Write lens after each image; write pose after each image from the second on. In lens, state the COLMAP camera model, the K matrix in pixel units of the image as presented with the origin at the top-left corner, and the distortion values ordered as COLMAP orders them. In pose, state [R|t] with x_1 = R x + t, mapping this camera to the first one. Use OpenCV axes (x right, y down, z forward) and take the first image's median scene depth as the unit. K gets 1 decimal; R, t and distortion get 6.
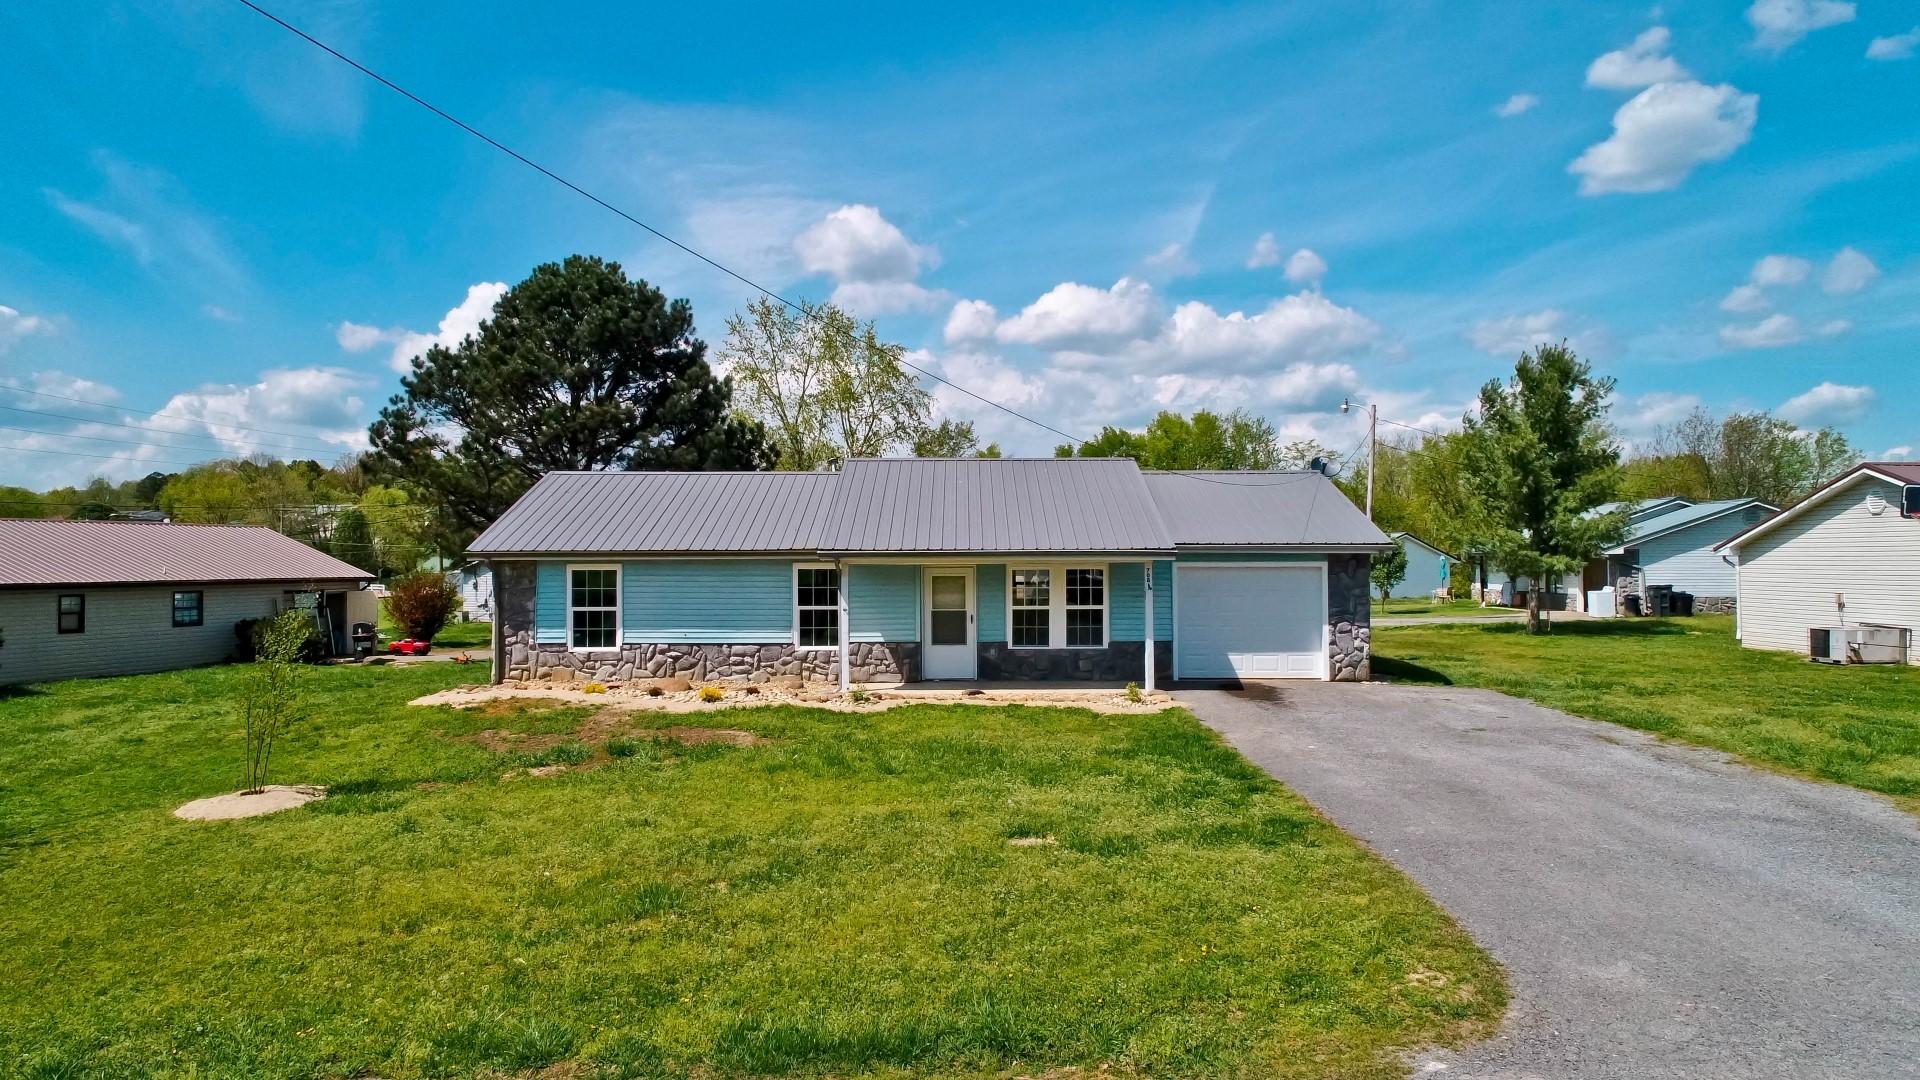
lens RADIAL K [[1317.6, 0, 960.0], [0, 1317.6, 540.0], [0, 0, 1]] dist [0.005338, -0.000997]
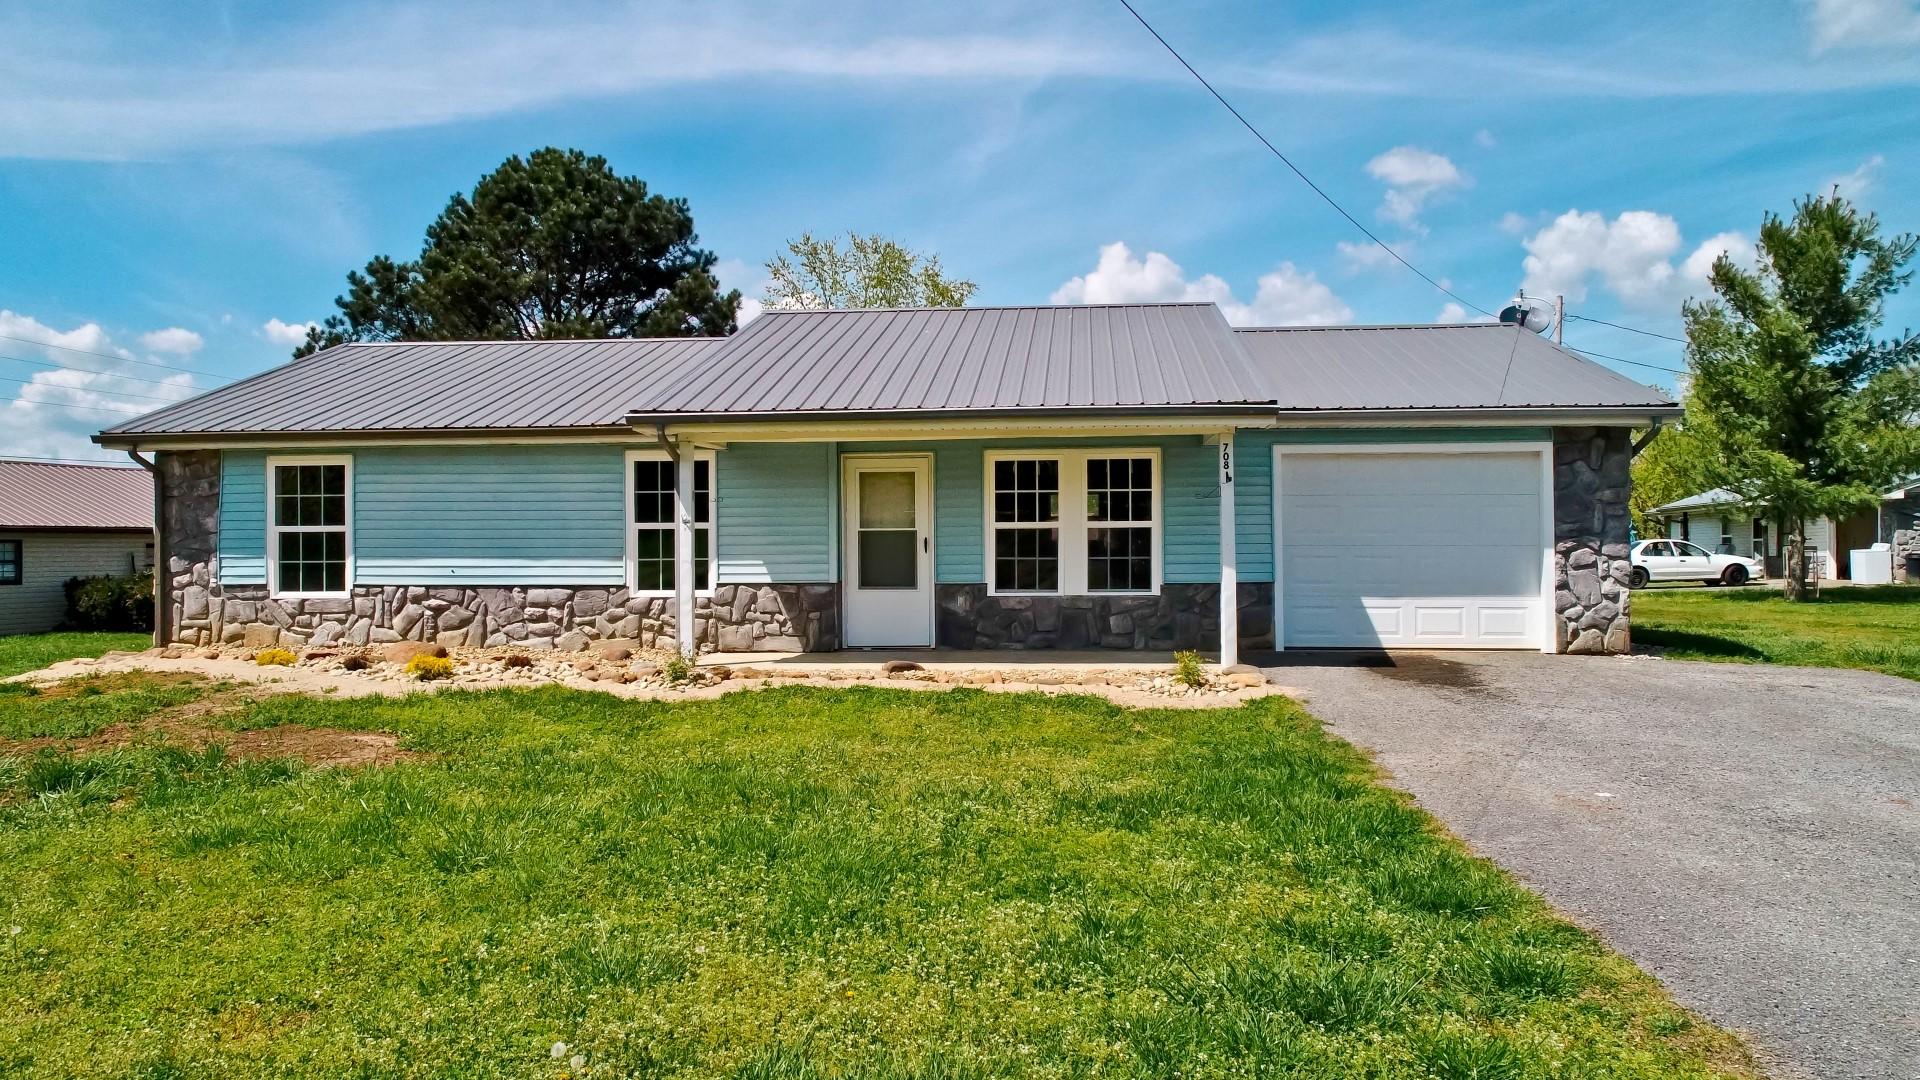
lens RADIAL K [[1289.7, 0, 960.0], [0, 1289.7, 540.0], [0, 0, 1]] dist [-0.000569, 0.001566]
pose [[0.995780, -0.002756, -0.091726, 0.077624], [0.003013, 0.999992, 0.002664, 0.056678], [0.091718, -0.002929, 0.995781, 0.431106]]
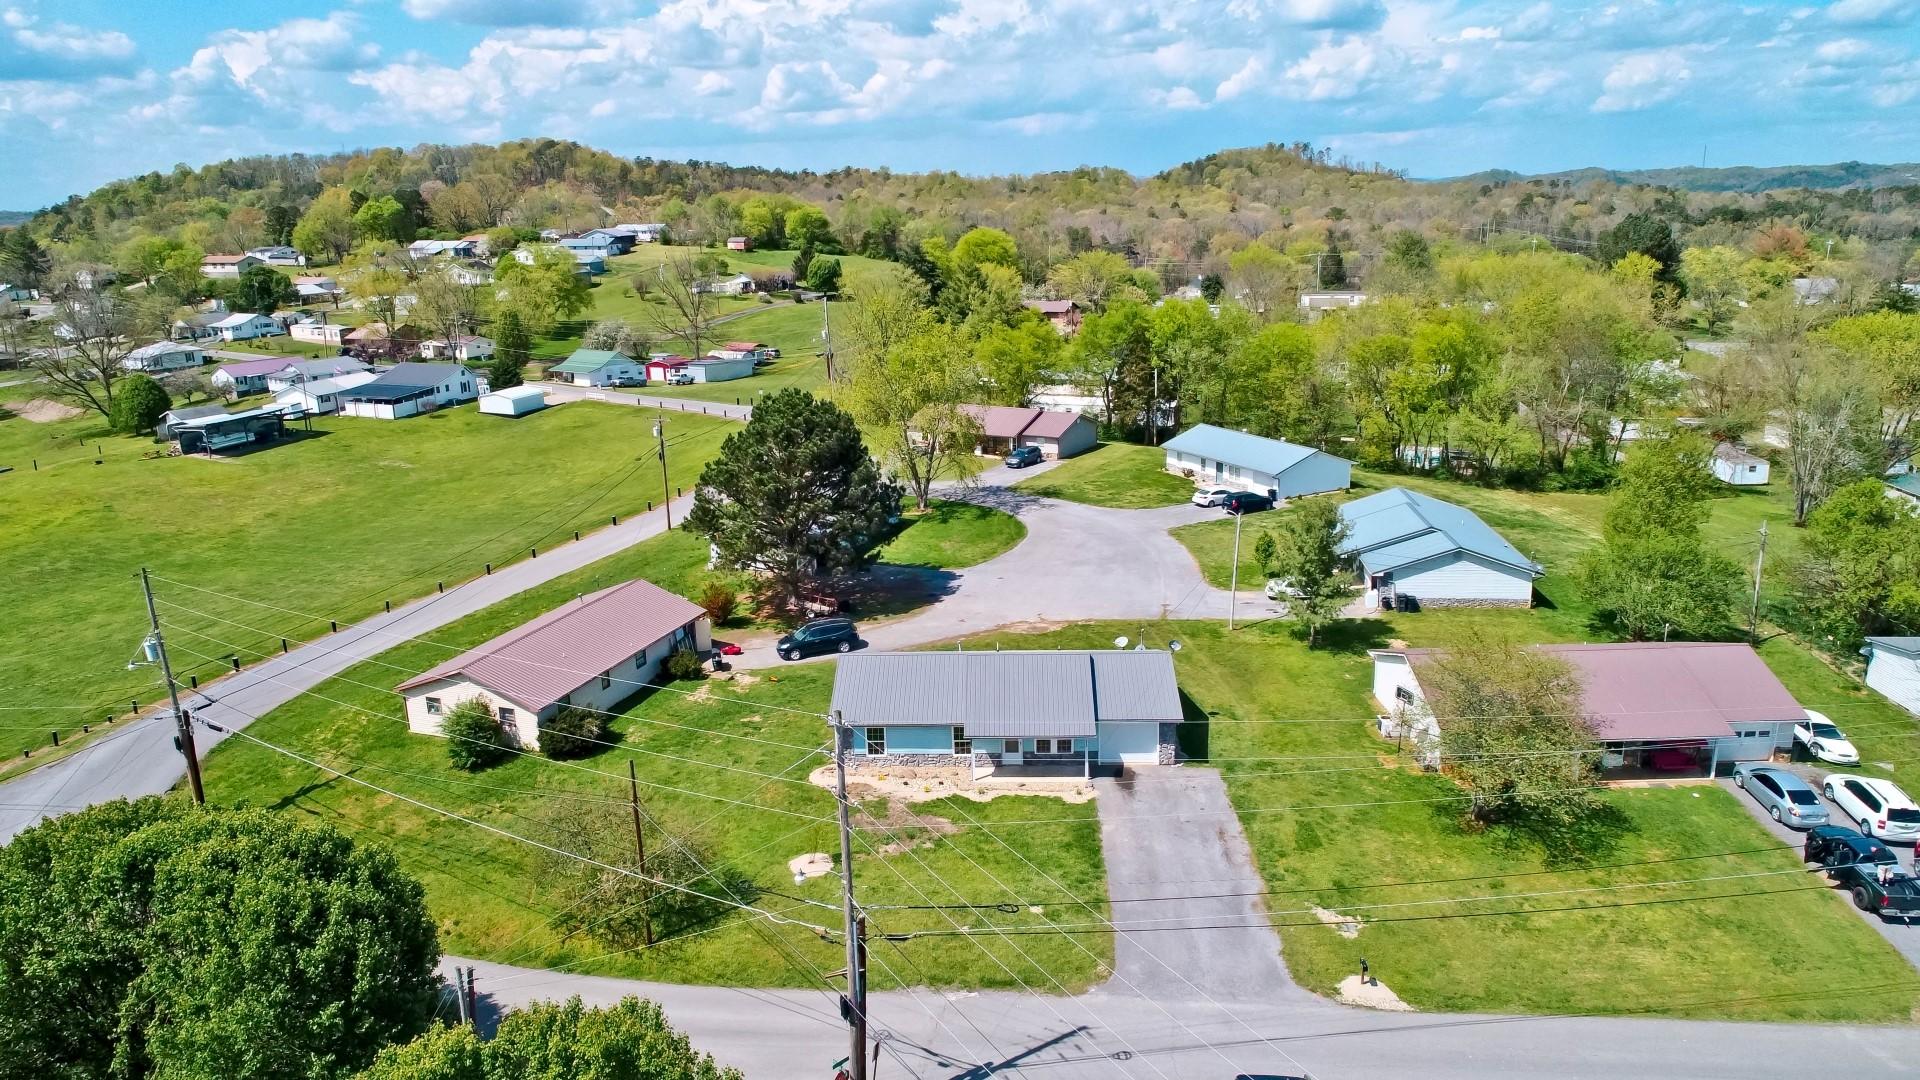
lens RADIAL K [[1317.3, 0, 991.8], [0, 1317.3, 540.1], [0, 0, 1]] dist [0.031413, 0.000319]
pose [[0.999876, -0.004987, -0.014912, -0.007604], [0.008821, 0.963002, 0.269351, -1.029704], [0.013017, -0.269449, 0.962927, -1.395838]]
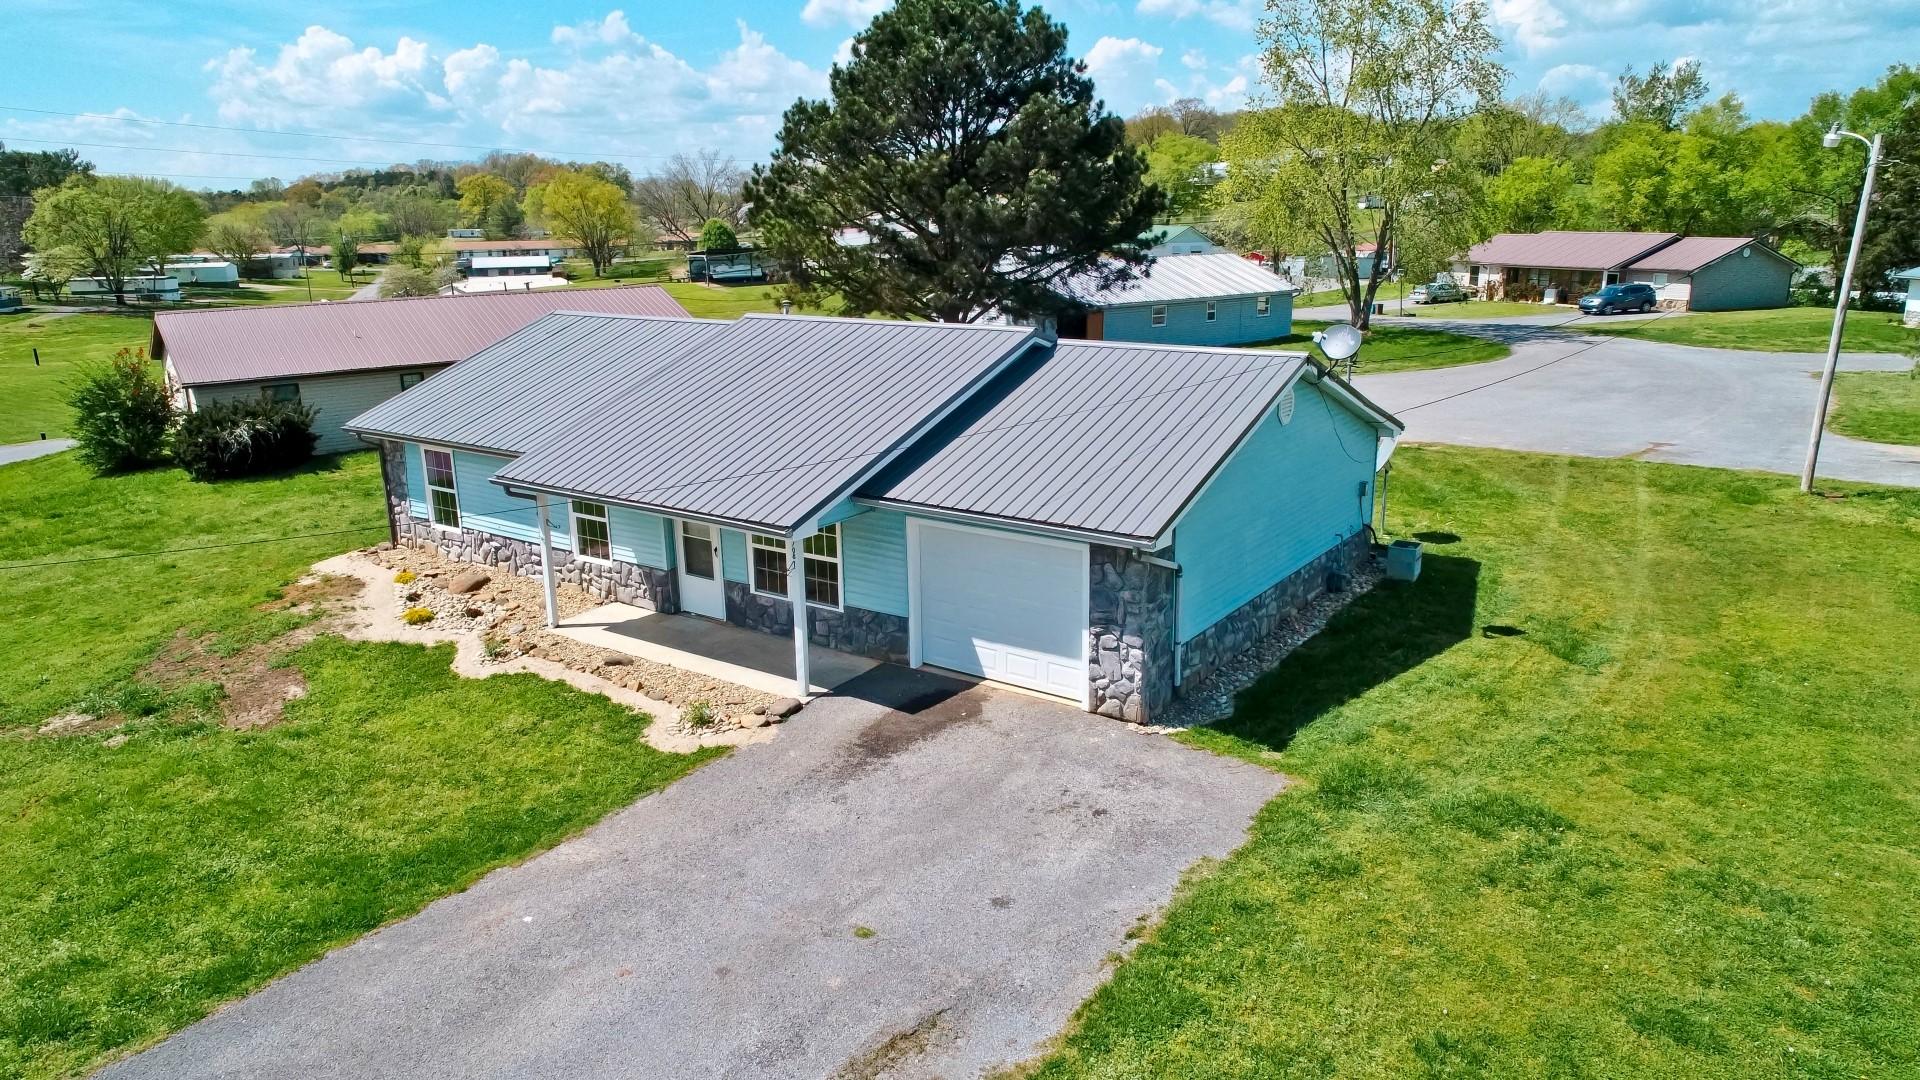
lens RADIAL K [[1289.7, 0, 960.0], [0, 1289.7, 540.0], [0, 0, 1]] dist [-0.000569, 0.001566]
pose [[0.812611, 0.139042, -0.565978, 0.601642], [0.014875, 0.965860, 0.258638, -0.158077], [0.582617, -0.218591, 0.782800, 0.453602]]
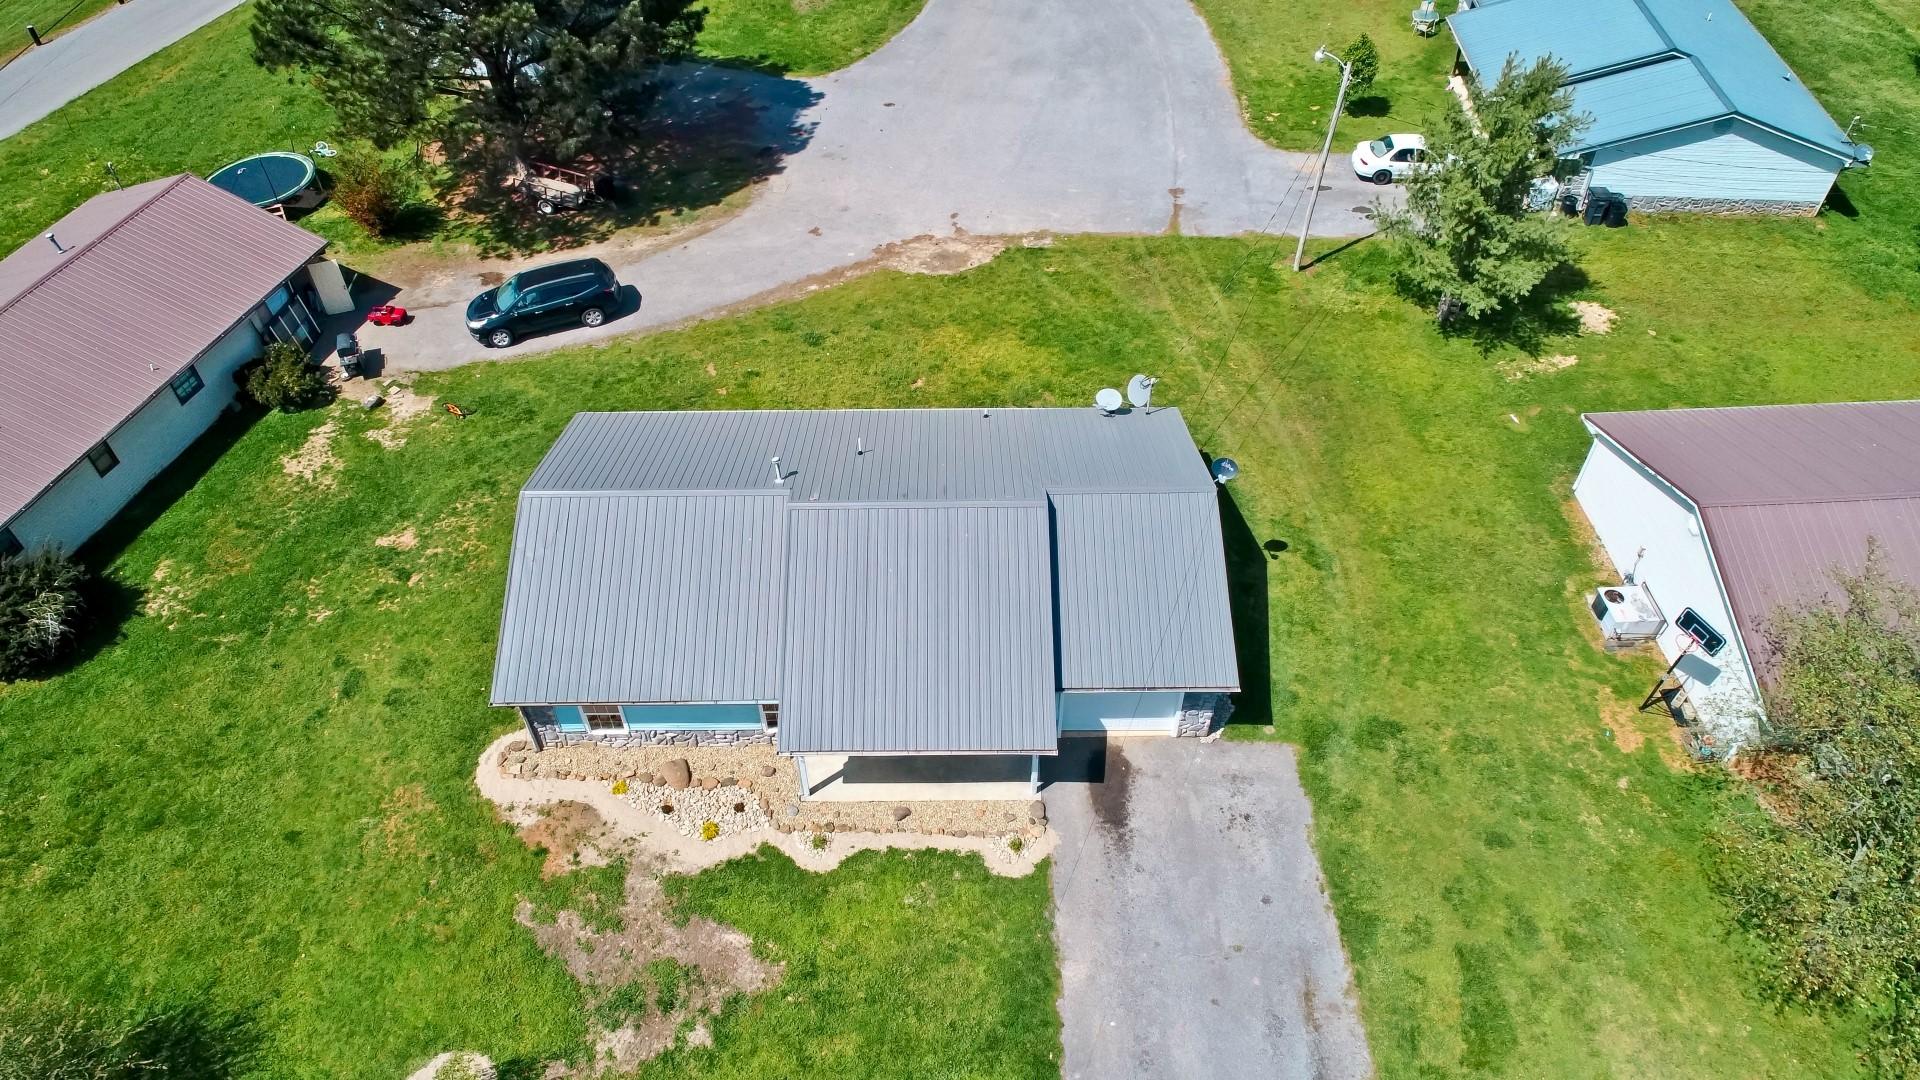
lens RADIAL K [[1299.7, 0, 960.0], [0, 1299.7, 540.0], [0, 0, 1]] dist [-0.005687, 0.004171]
pose [[0.999879, -0.000877, 0.015546, 0.046237], [-0.010695, 0.687006, 0.726573, -0.970267], [-0.011317, -0.726651, 0.686913, 0.261486]]
